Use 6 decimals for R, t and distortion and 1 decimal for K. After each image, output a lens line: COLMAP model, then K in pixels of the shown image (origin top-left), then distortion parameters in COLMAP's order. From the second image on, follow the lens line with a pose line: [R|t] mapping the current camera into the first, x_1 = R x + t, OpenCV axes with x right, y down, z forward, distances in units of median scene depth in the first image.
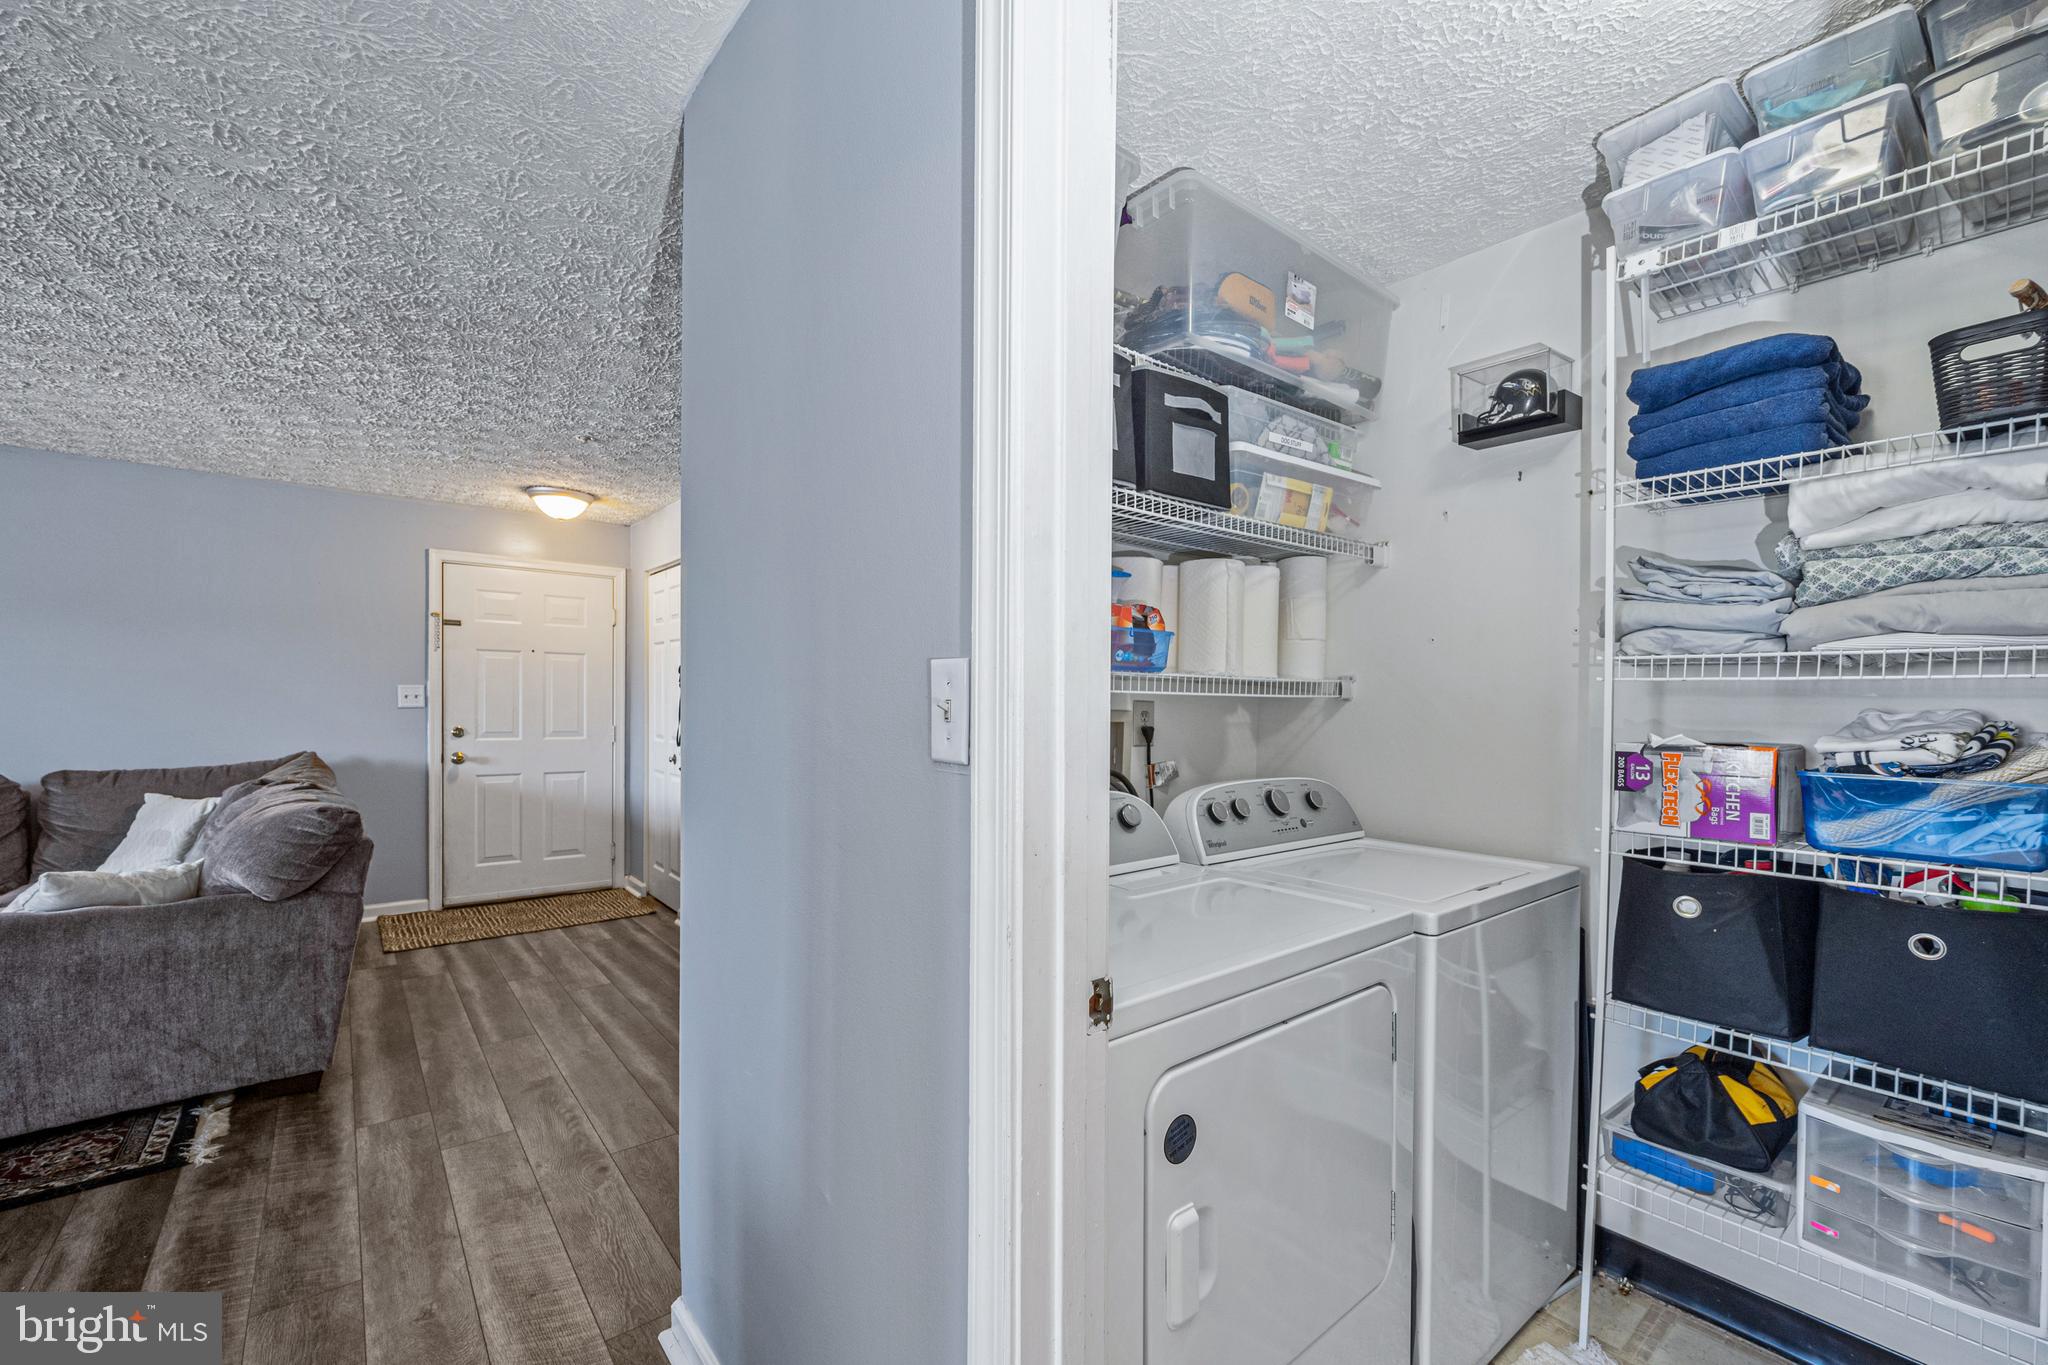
lens RADIAL K [[826.4, 0, 1043.4], [0, 826.4, 712.3], [0, 0, 1]] dist [-0.003485, 0.002407]
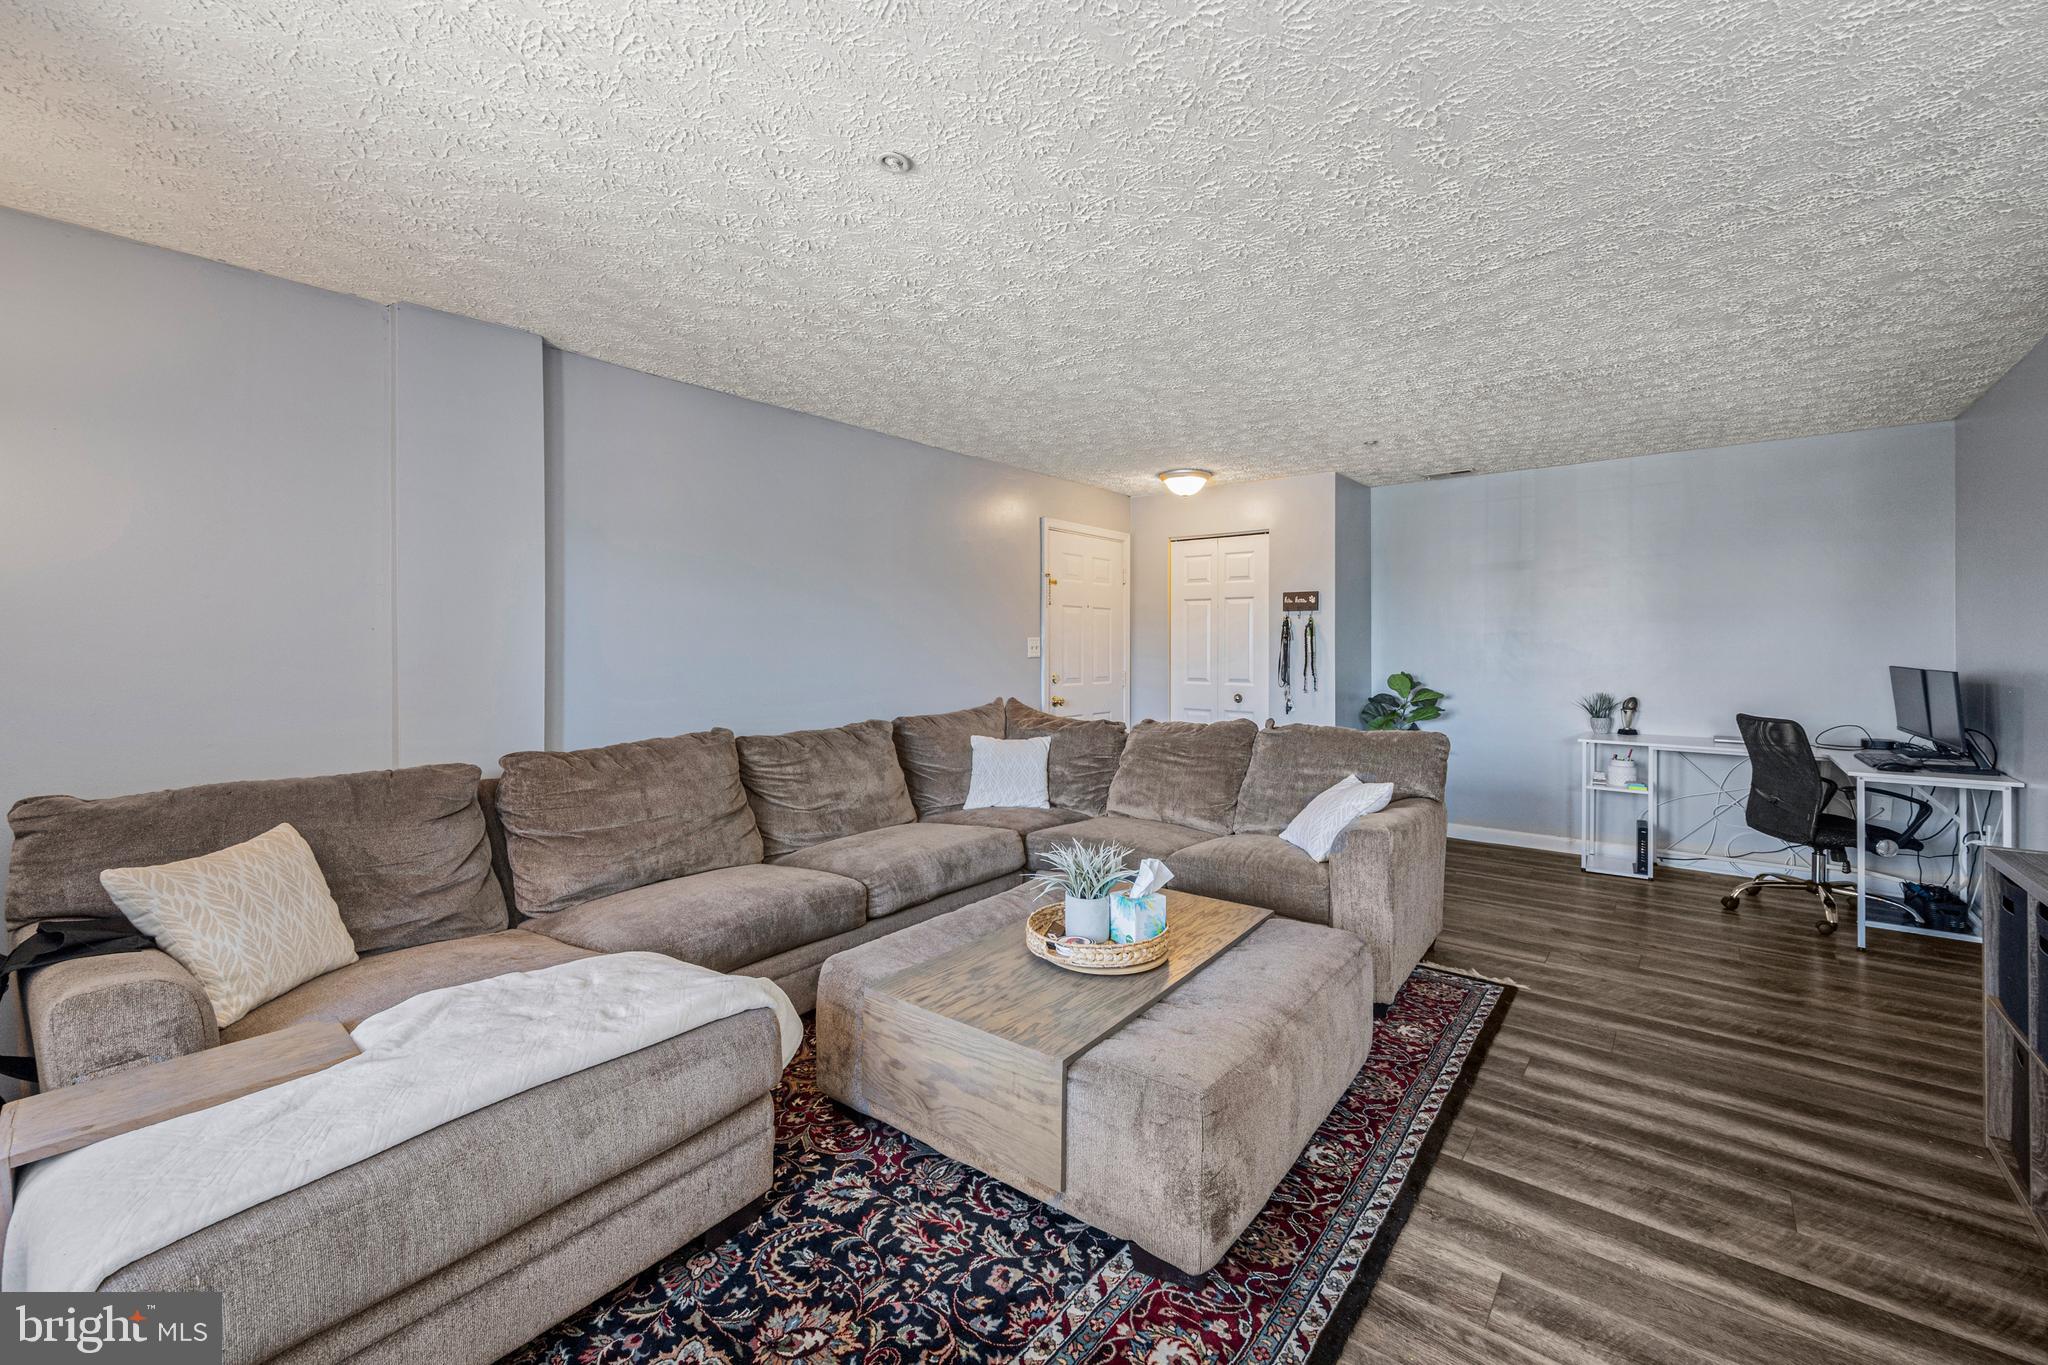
lens RADIAL K [[826.4, 0, 1029.4], [0, 826.4, 676.0], [0, 0, 1]] dist [-0.003485, 0.002407]
pose [[0.983974, -0.017766, 0.177424, -1.224848], [0.014271, 0.999679, 0.020956, -0.007725], [-0.177739, -0.018088, 0.983911, -0.120289]]
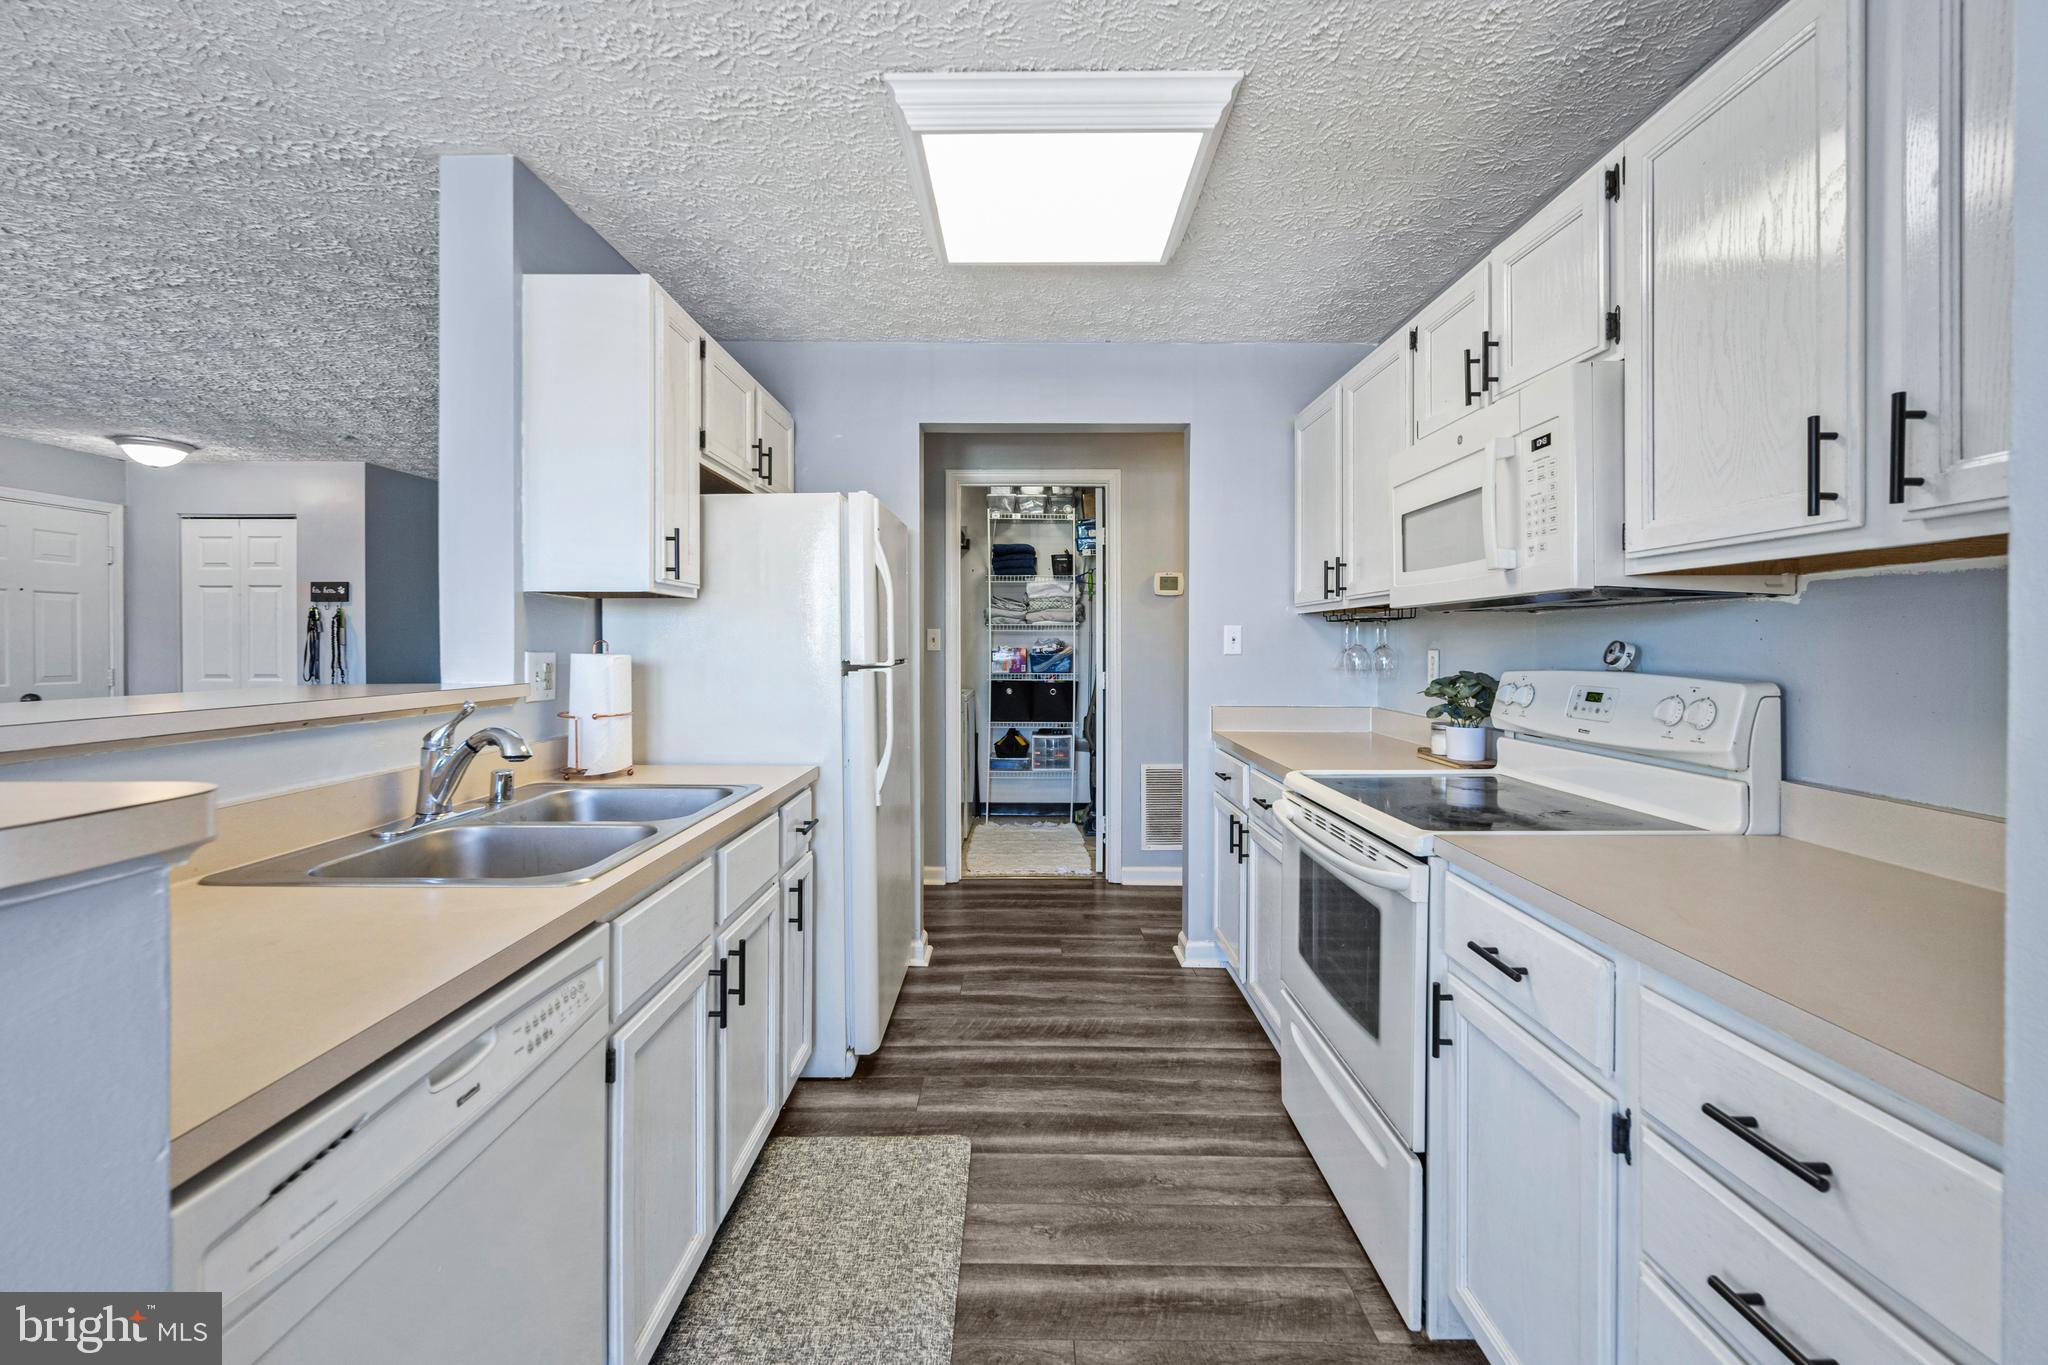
lens RADIAL K [[826.4, 0, 993.6], [0, 826.4, 647.4], [0, 0, 1]] dist [-0.003485, 0.002407]
pose [[0.640223, -0.013577, 0.768069, -0.859119], [0.017874, 0.999836, 0.002775, 0.009181], [-0.767981, 0.011952, 0.640361, -0.540305]]
